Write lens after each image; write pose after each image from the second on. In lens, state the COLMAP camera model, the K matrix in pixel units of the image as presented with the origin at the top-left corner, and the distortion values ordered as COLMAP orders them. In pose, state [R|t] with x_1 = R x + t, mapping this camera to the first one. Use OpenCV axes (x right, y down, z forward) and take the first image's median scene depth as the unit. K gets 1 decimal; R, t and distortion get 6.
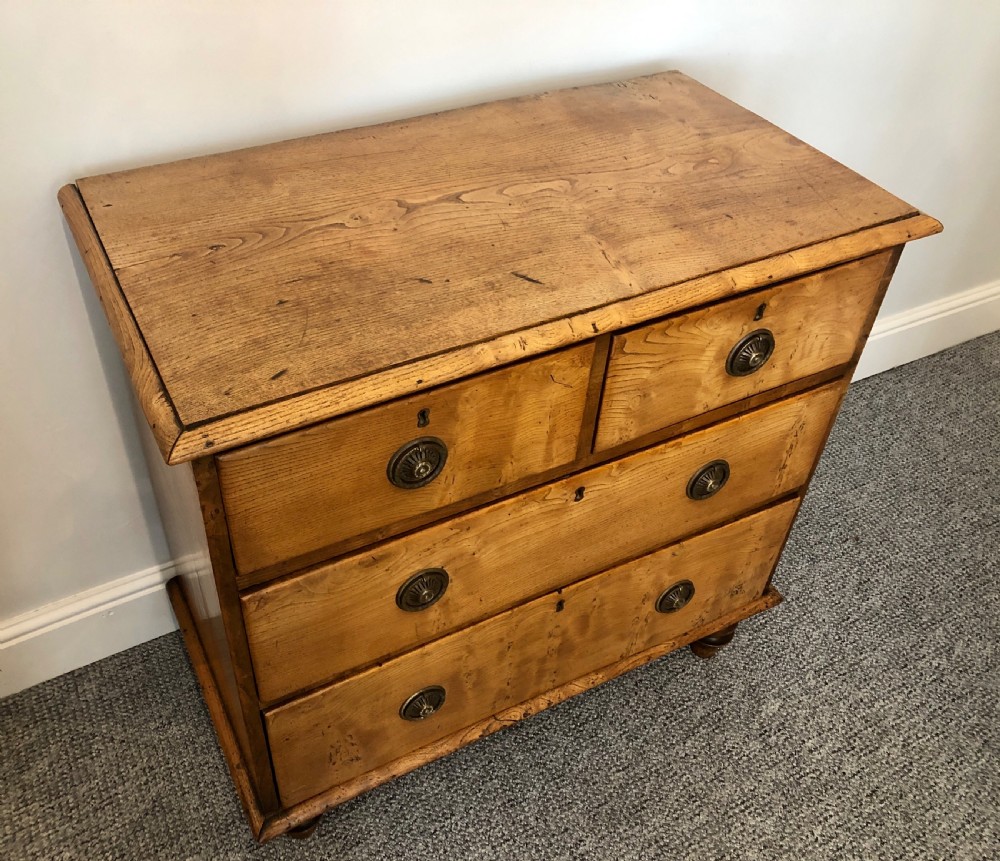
lens RADIAL K [[937.9, 0, 465.3], [0, 937.9, 410.6], [0, 0, 1]] dist [0.013991, 0.012256]
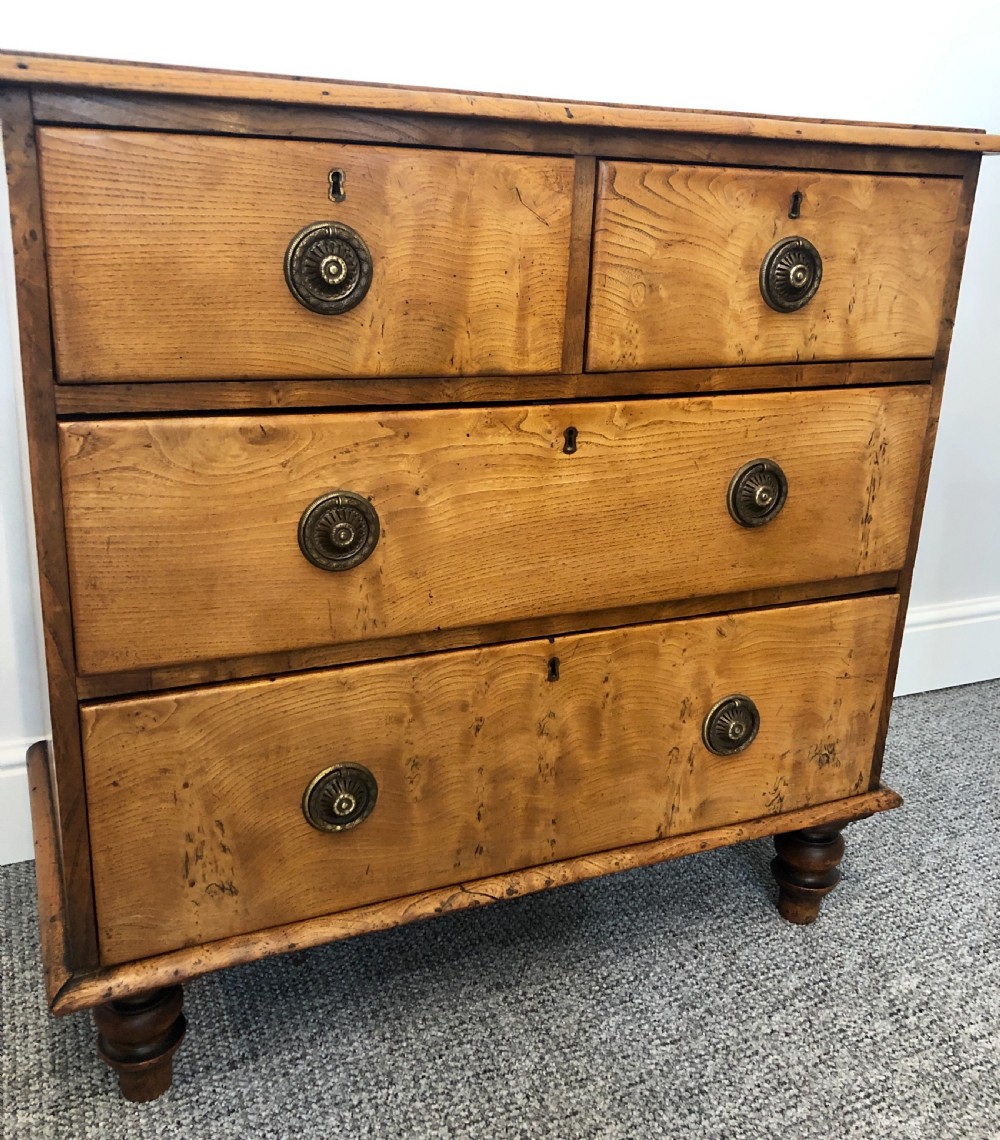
lens RADIAL K [[1079.2, 0, 504.7], [0, 1079.2, 556.3], [0, 0, 1]] dist [0.033517, -0.014557]
pose [[0.998758, 0.019532, -0.045843, 0.089596], [-0.036464, 0.913496, -0.405210, 0.412996], [0.033962, 0.406378, 0.913074, 0.215413]]
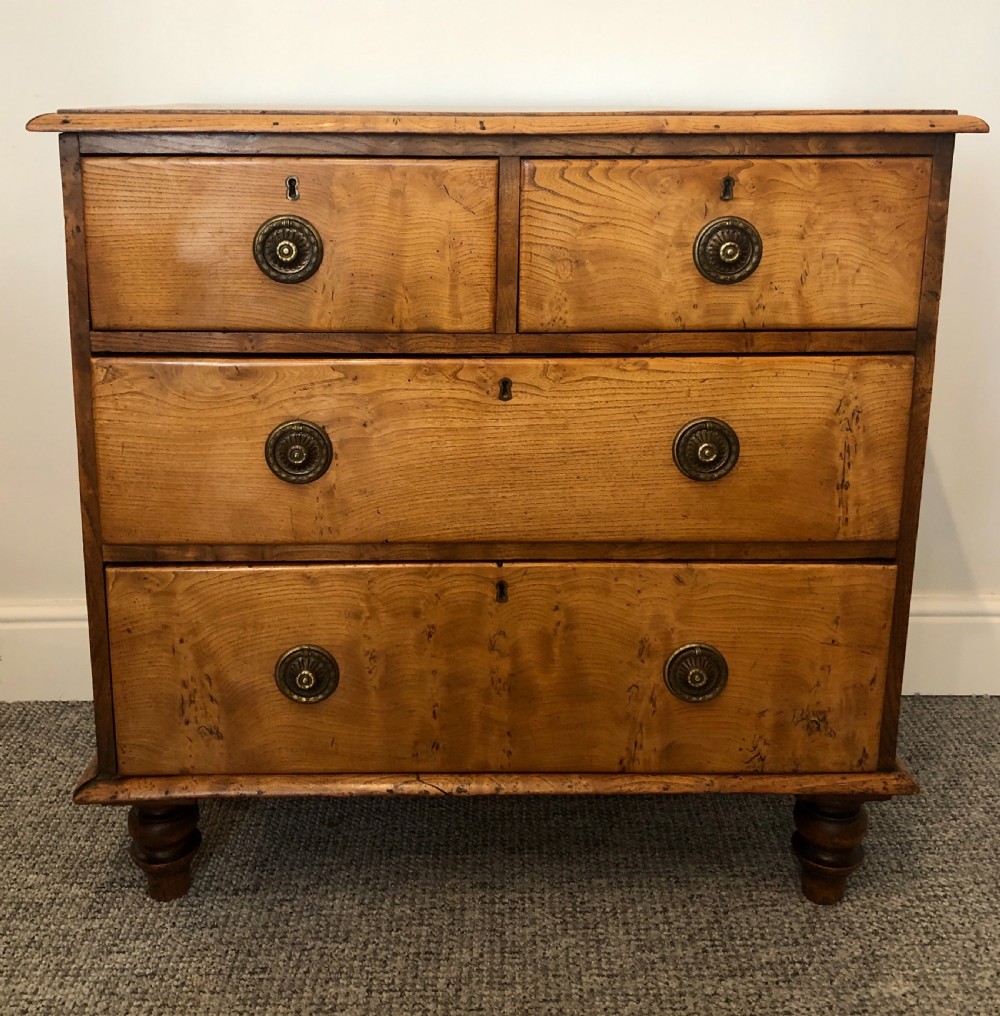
lens RADIAL K [[1146.3, 0, 501.3], [0, 1146.3, 348.3], [0, 0, 1]] dist [0.023735, 0.015172]
pose [[0.899449, 0.067423, -0.431793, 0.450019], [-0.271957, 0.859767, -0.432251, 0.403461], [0.342097, 0.506217, 0.791653, 0.134012]]
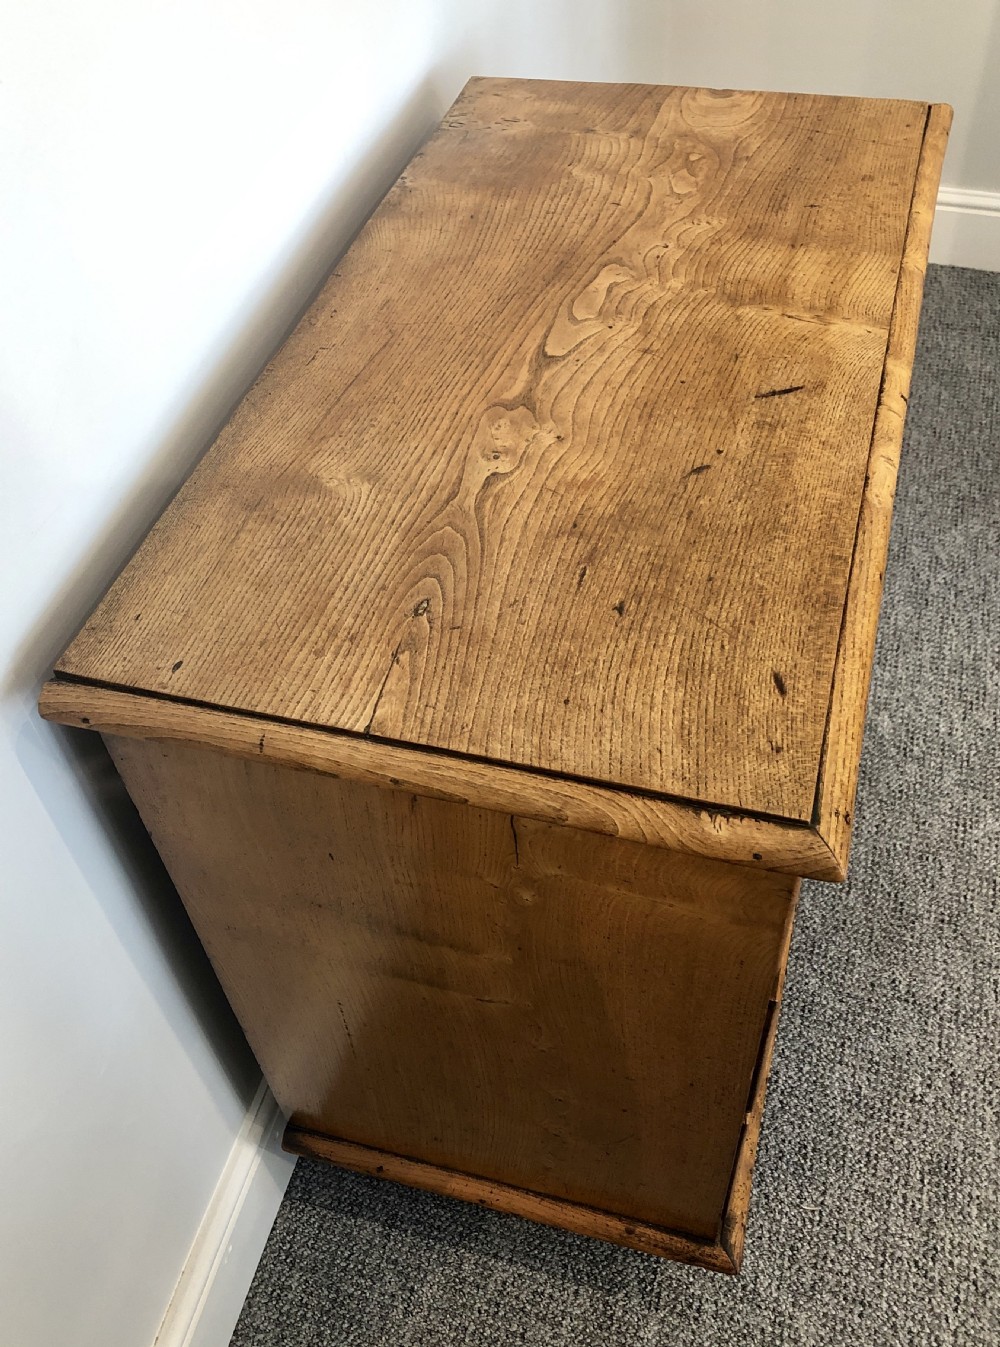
lens RADIAL K [[1236.7, 0, 500.0], [0, 1236.7, 673.5], [0, 0, 1]] dist [0.006682, 0.012381]
pose [[0.690219, -0.589750, 0.419276, -0.420448], [0.538818, 0.805643, 0.246200, -0.220298], [-0.482983, 0.055982, 0.873838, 0.201864]]
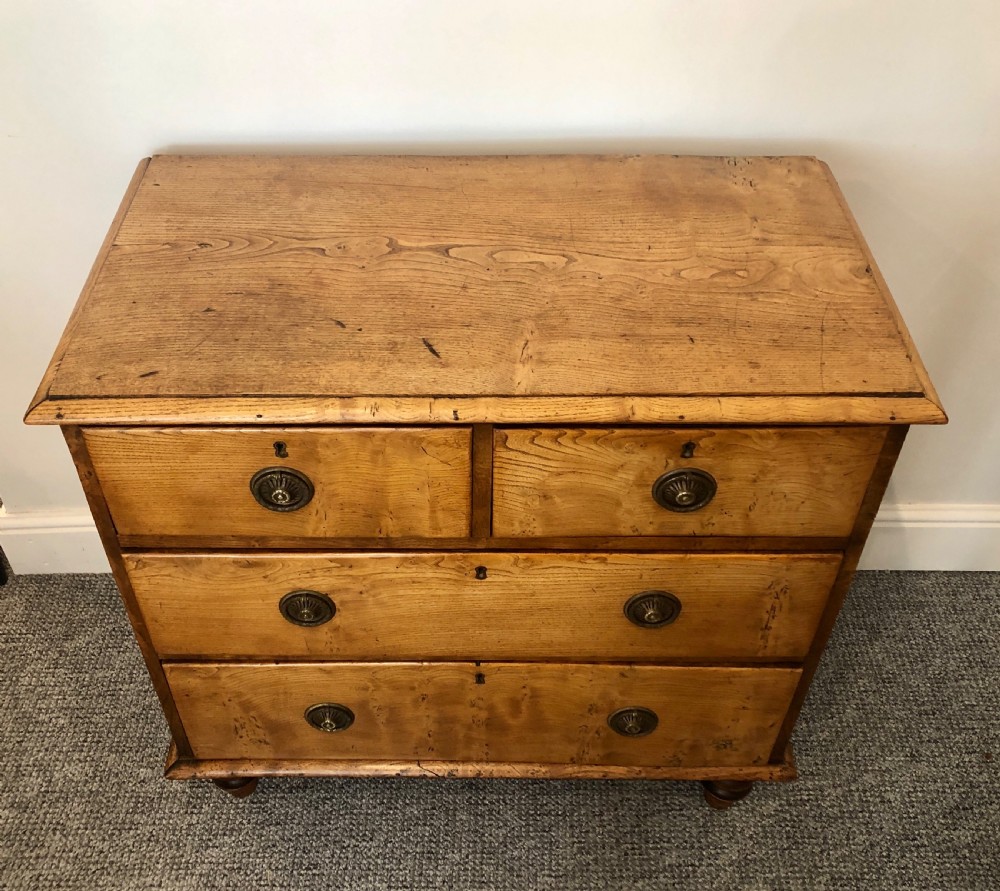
lens RADIAL K [[1052.3, 0, 482.4], [0, 1052.3, 406.1], [0, 0, 1]] dist [0.037866, -0.039502]
pose [[0.886465, 0.286675, -0.363313, 0.377674], [-0.282012, 0.957063, 0.067083, -0.120467], [0.366945, 0.042992, 0.929249, -0.015944]]
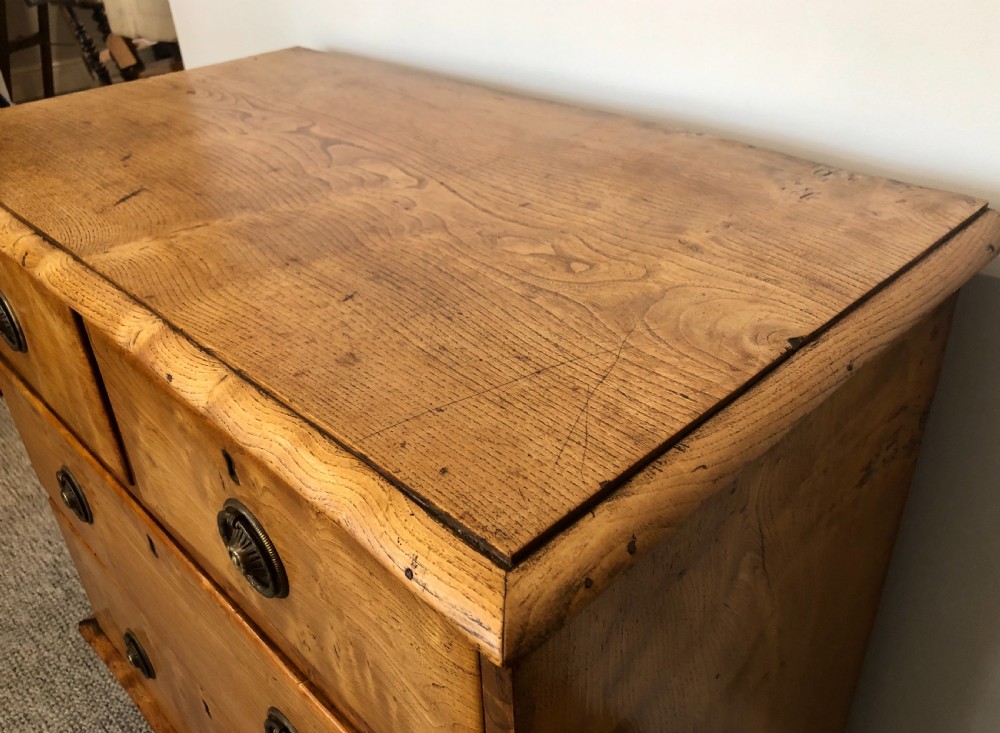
lens RADIAL K [[841.5, 0, 515.2], [0, 841.5, 341.9], [0, 0, 1]] dist [0.058190, -0.071491]
pose [[0.304333, 0.448148, -0.840562, 0.540840], [-0.595397, 0.778299, 0.199383, -0.256172], [0.743562, 0.439789, 0.503688, 0.654603]]
